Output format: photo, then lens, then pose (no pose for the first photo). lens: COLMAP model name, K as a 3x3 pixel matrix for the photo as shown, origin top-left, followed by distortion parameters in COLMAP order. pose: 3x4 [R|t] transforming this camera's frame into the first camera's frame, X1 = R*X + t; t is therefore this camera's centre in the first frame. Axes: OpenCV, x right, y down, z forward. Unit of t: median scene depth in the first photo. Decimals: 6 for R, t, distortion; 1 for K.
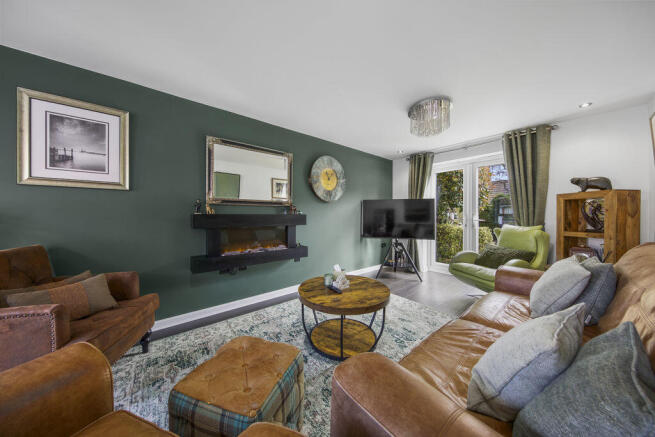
lens RADIAL K [[208.3, 0, 324.1], [0, 208.3, 212.1], [0, 0, 1]] dist [0.000526, 0.000009]
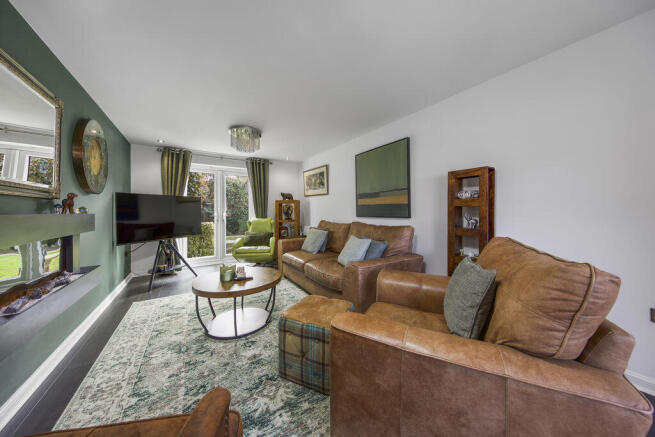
lens RADIAL K [[223.8, 0, 335.2], [0, 223.8, 211.3], [0, 0, 1]] dist [0.000263, -0.003439]
pose [[0.069878, -0.000799, 0.997555, -0.911563], [0.003056, 0.999995, 0.000587, 0.015086], [-0.997551, 0.003007, 0.069880, 0.351506]]
